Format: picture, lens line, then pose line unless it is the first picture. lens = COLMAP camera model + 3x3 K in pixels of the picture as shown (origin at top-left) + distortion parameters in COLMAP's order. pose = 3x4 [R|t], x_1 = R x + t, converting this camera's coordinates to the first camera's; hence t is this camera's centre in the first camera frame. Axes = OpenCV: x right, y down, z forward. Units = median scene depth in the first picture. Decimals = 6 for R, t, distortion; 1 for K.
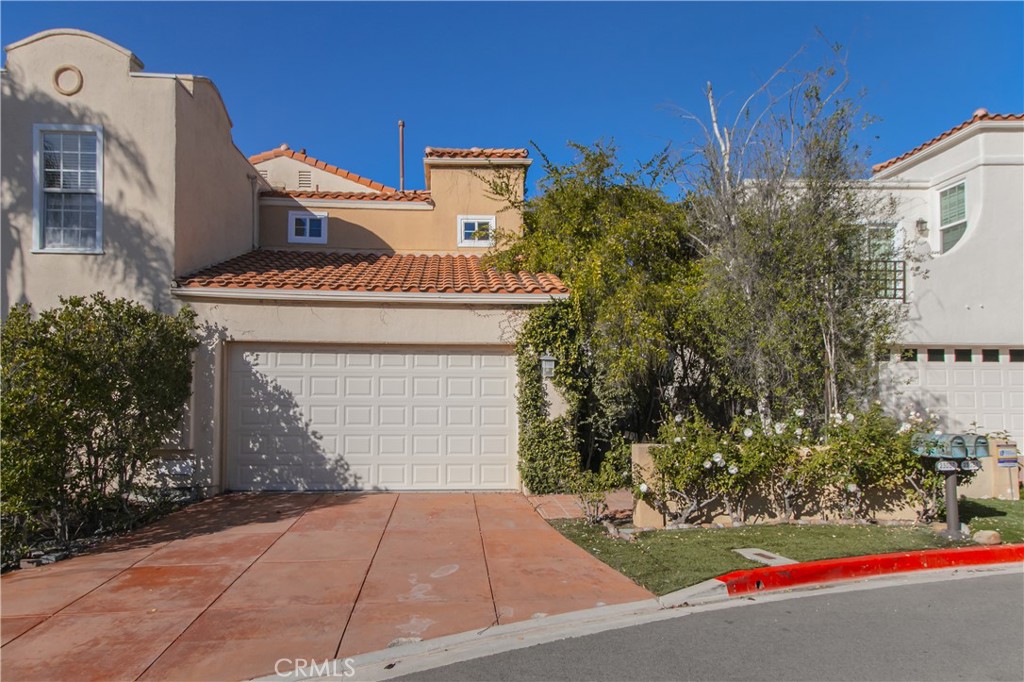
lens RADIAL K [[617.0, 0, 512.0], [0, 617.0, 341.0], [0, 0, 1]] dist [0.044999, 0.000098]
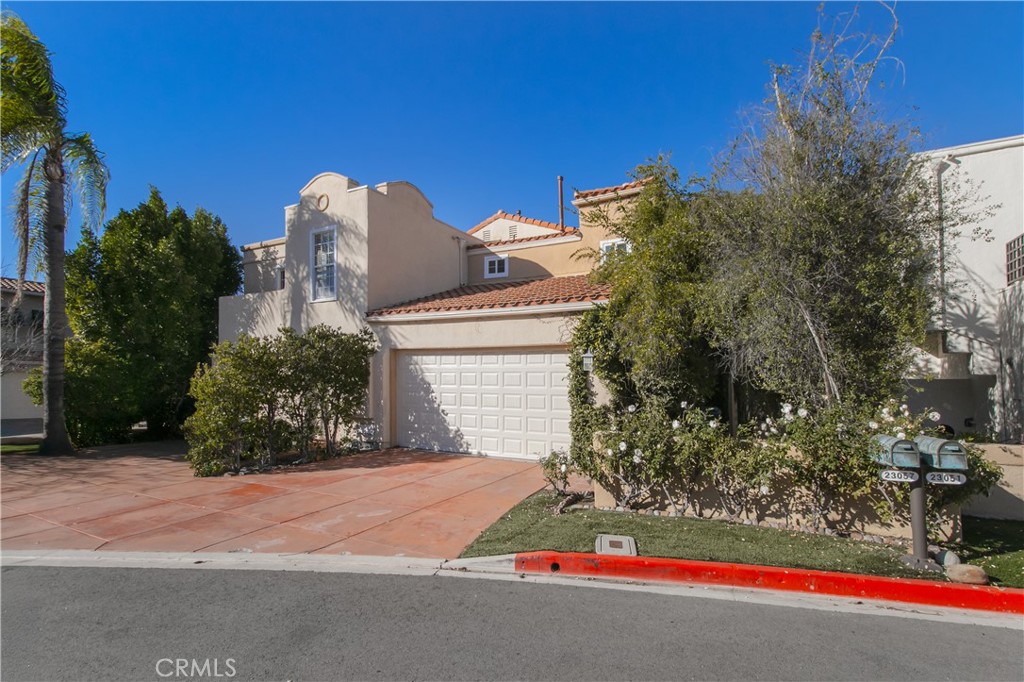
lens RADIAL K [[473.9, 0, 512.0], [0, 473.9, 341.0], [0, 0, 1]] dist [0.021157, -0.000858]
pose [[0.856753, -0.040490, -0.514134, 0.394663], [0.036490, 0.999174, -0.017882, 0.011819], [0.514434, -0.003440, 0.857523, 0.144623]]
